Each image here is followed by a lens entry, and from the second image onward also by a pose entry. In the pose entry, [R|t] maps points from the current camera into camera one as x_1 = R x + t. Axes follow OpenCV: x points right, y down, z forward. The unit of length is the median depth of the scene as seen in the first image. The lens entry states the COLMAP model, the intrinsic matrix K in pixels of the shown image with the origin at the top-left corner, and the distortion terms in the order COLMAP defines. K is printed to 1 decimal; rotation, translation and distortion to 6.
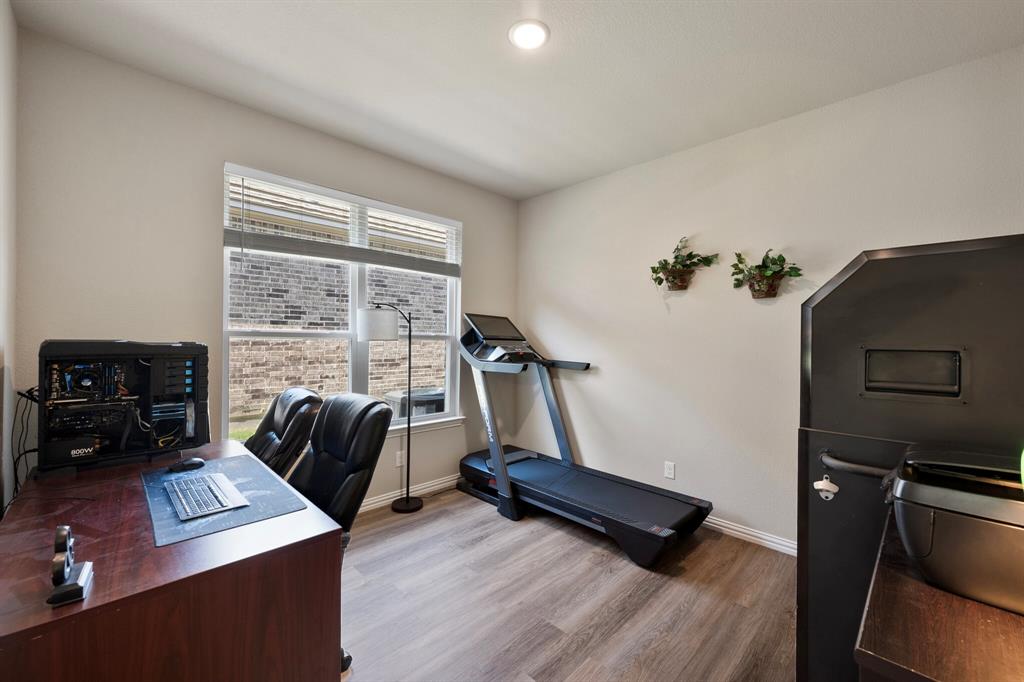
lens RADIAL K [[411.5, 0, 506.8], [0, 411.5, 336.1], [0, 0, 1]] dist [0.001373, 0.000301]
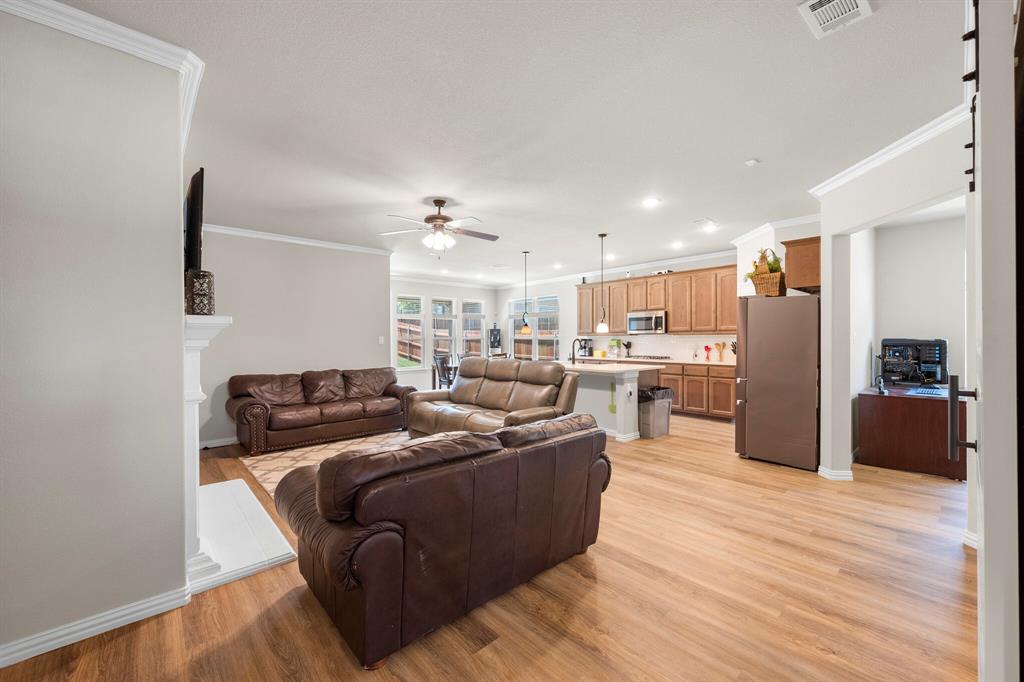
lens RADIAL K [[411.5, 0, 514.5], [0, 411.5, 339.6], [0, 0, 1]] dist [0.001373, 0.000301]
pose [[-0.042896, -0.006490, -0.999058, 1.285659], [0.016521, 0.999838, -0.007204, -0.004088], [0.998943, -0.016815, -0.042782, -0.999991]]
